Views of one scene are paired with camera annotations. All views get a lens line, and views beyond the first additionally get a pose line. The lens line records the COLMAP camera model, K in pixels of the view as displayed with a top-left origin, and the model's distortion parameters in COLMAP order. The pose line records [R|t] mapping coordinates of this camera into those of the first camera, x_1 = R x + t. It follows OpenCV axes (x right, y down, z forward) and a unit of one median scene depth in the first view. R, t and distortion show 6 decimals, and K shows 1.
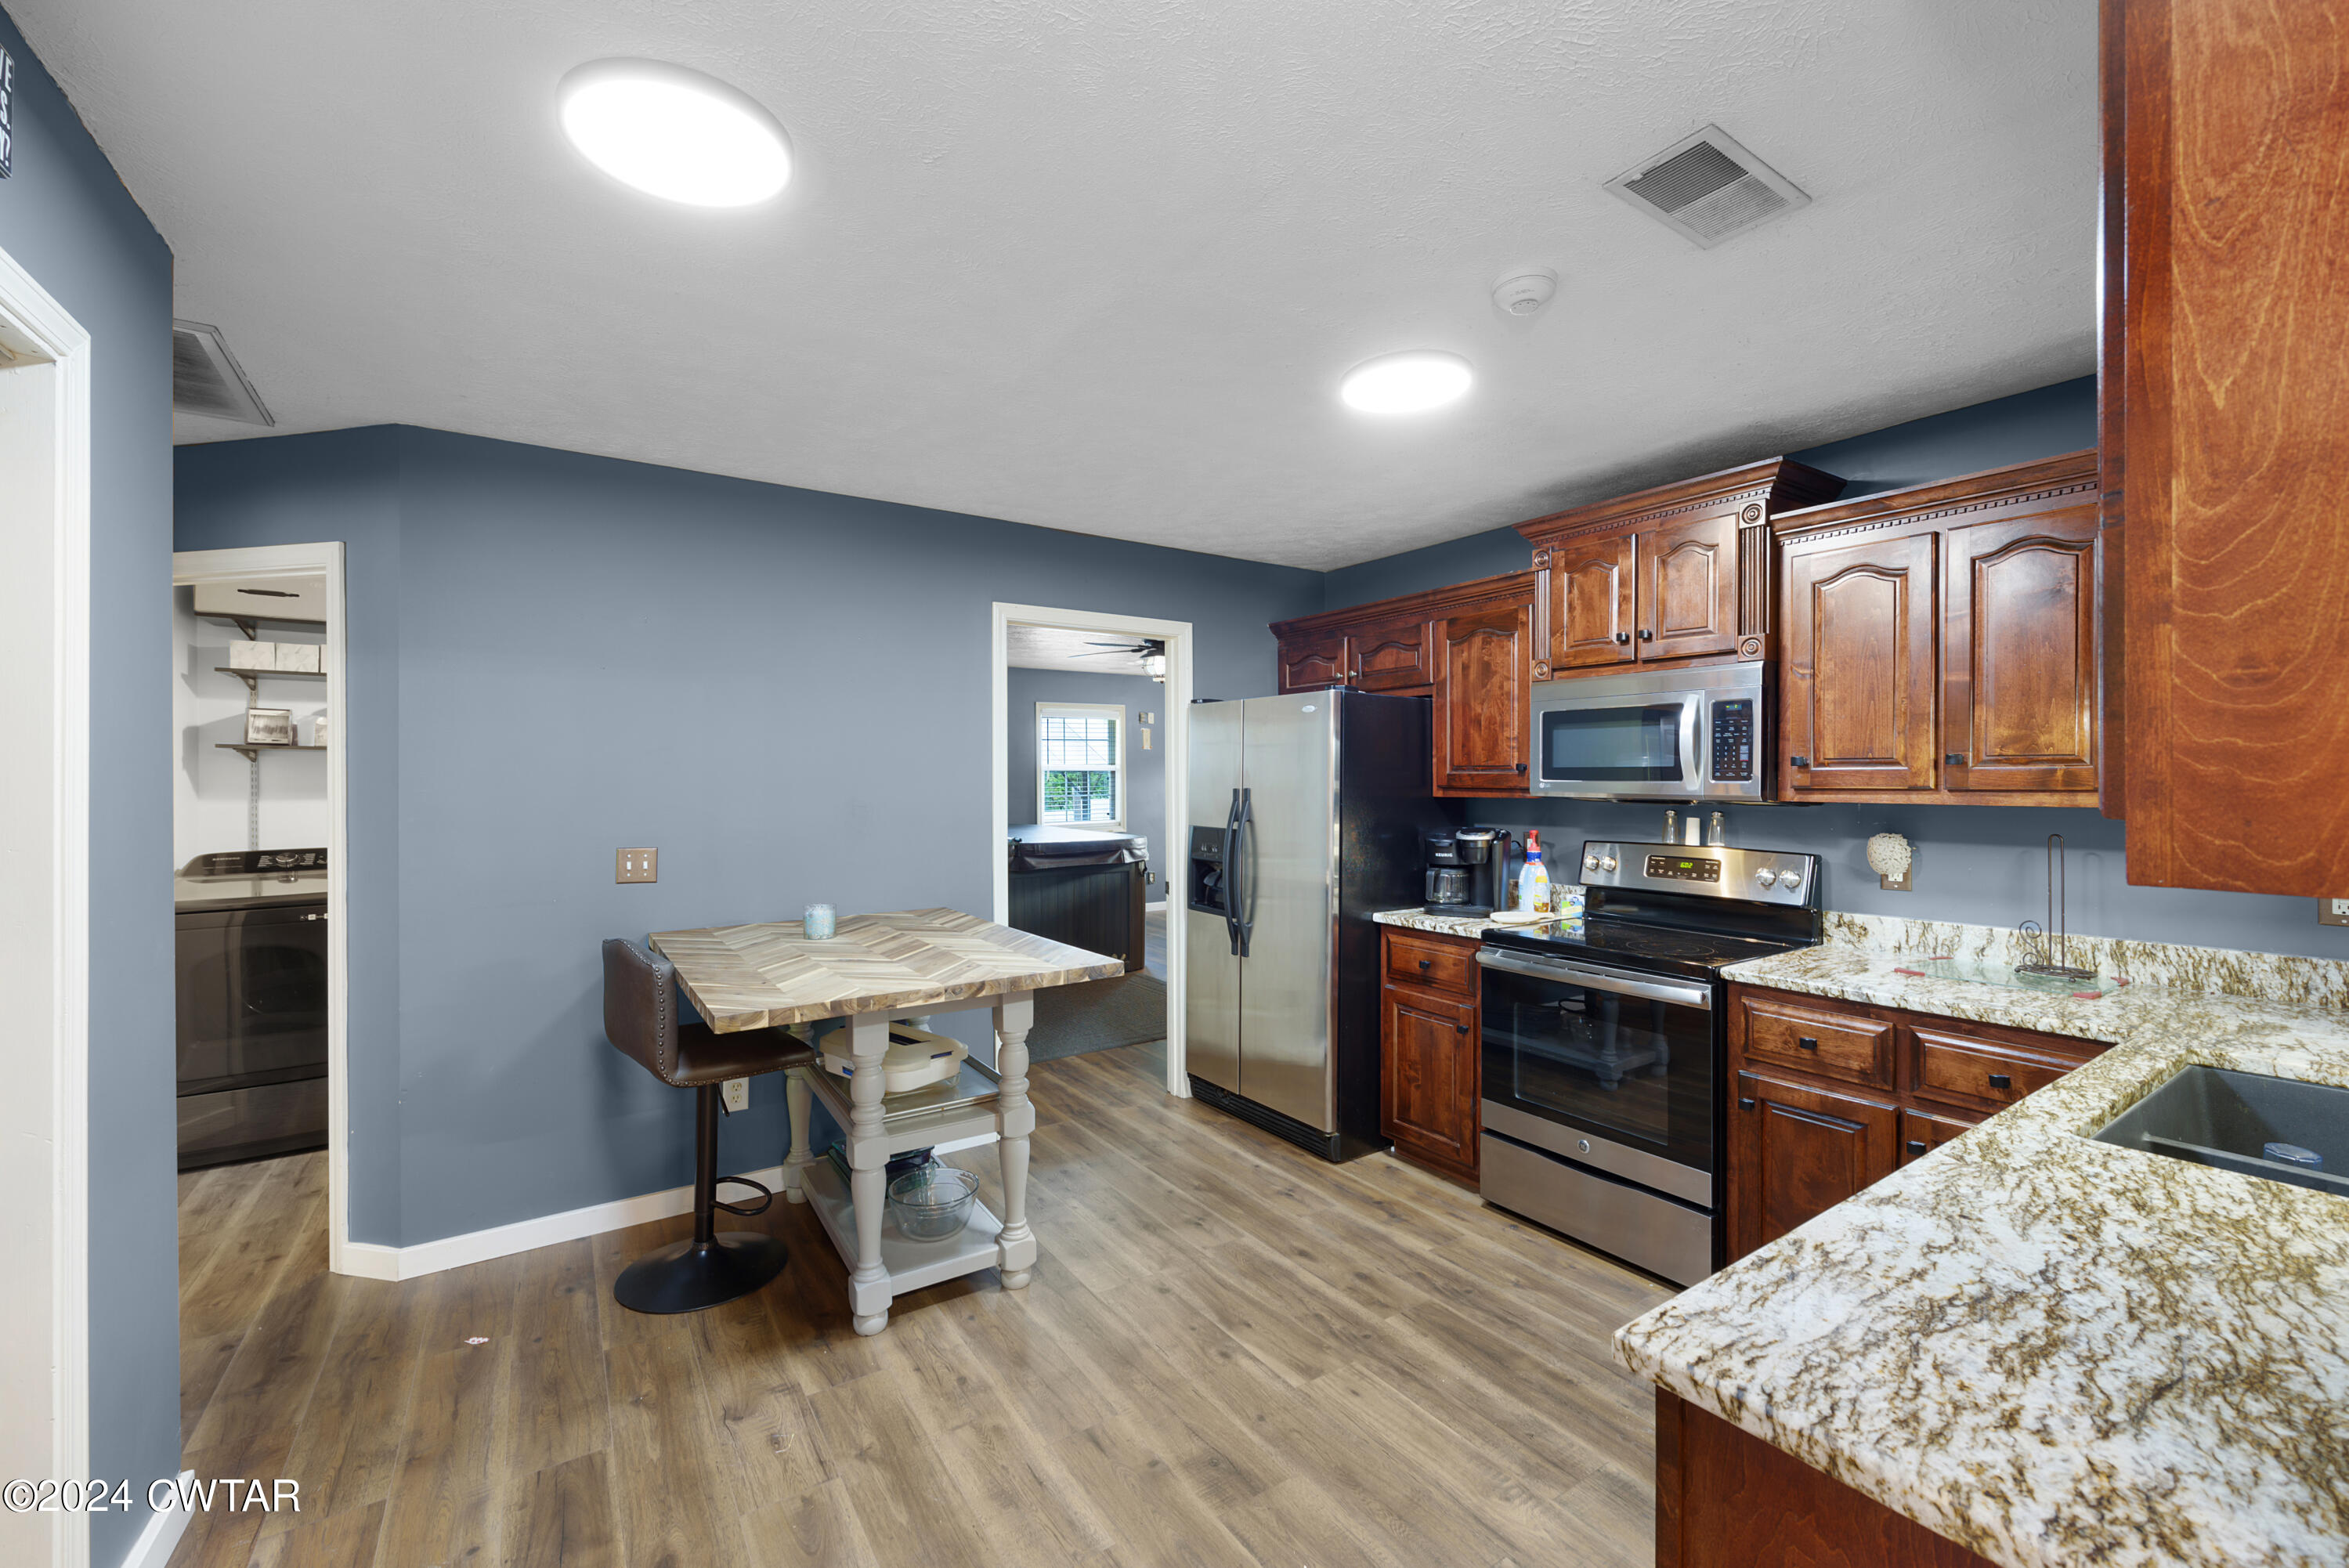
lens RADIAL K [[960.7, 0, 1183.9], [0, 960.7, 775.8], [0, 0, 1]] dist [-0.003673, -0.000239]
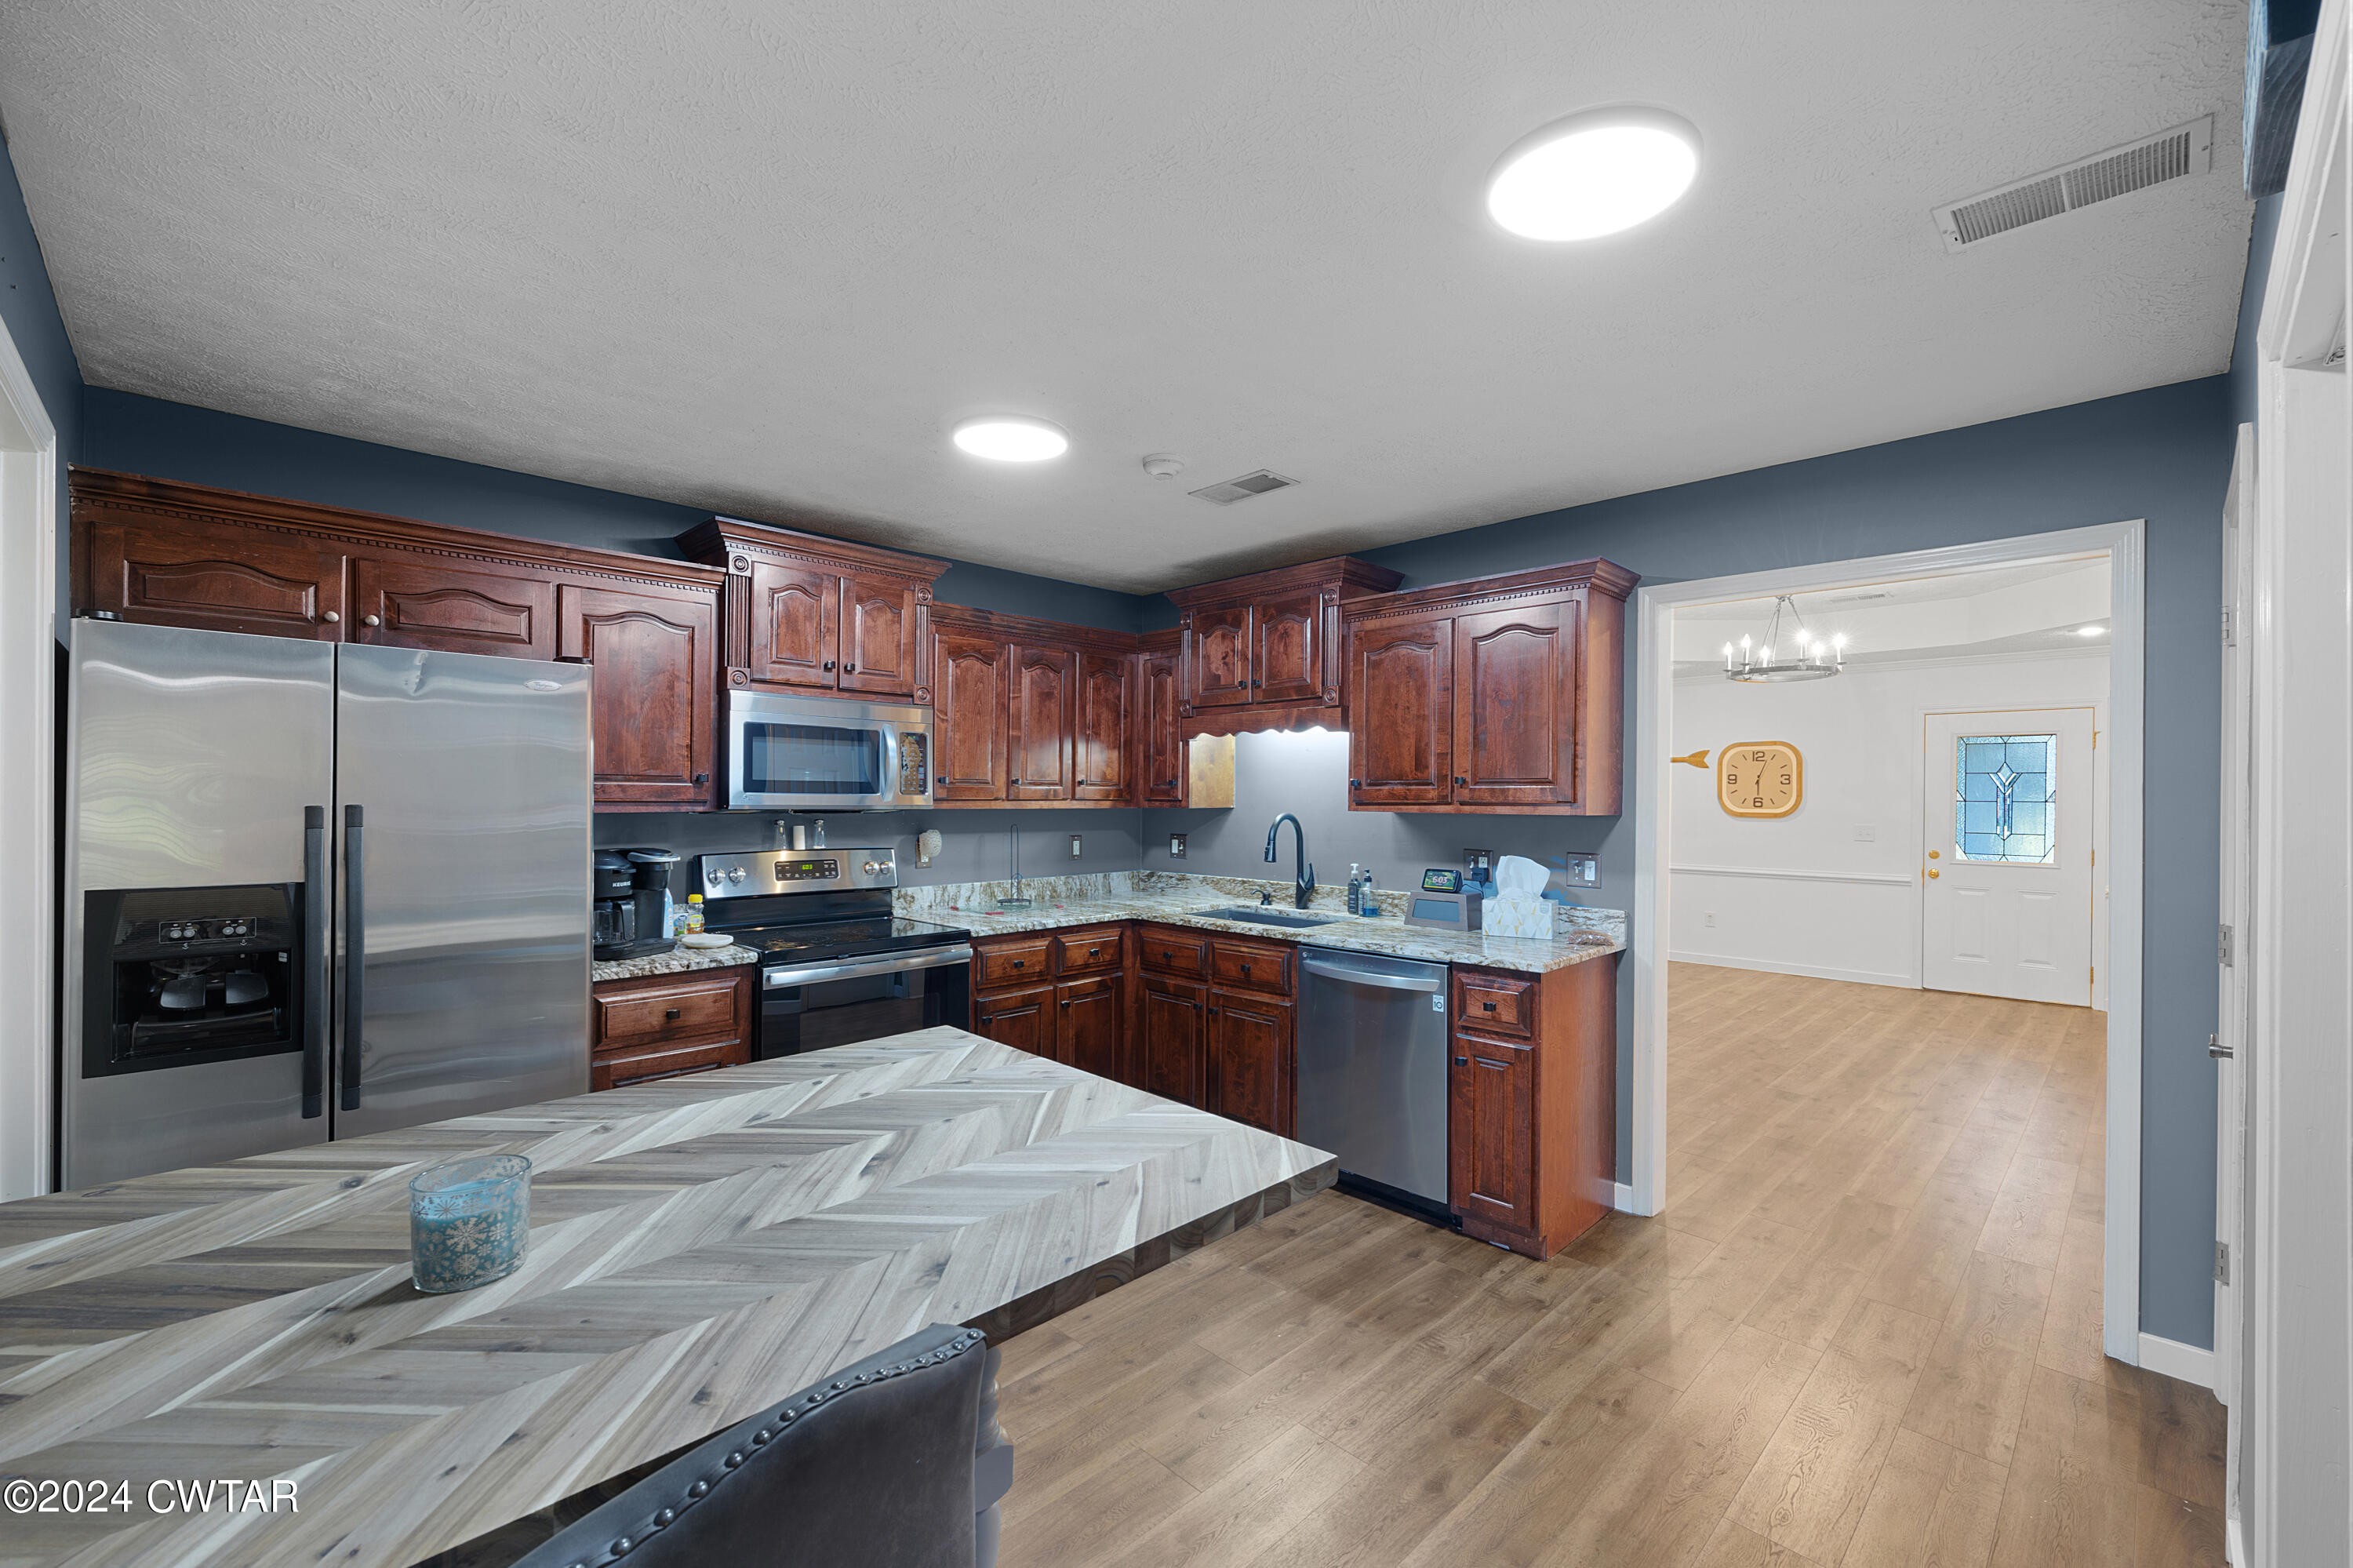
lens RADIAL K [[962.4, 0, 1192.9], [0, 962.4, 796.2], [0, 0, 1]] dist [-0.003673, -0.000239]
pose [[-0.187235, -0.001969, 0.982313, -0.572288], [-0.008358, 0.999965, 0.000412, 0.003338], [-0.982280, -0.008133, -0.187244, 0.630252]]
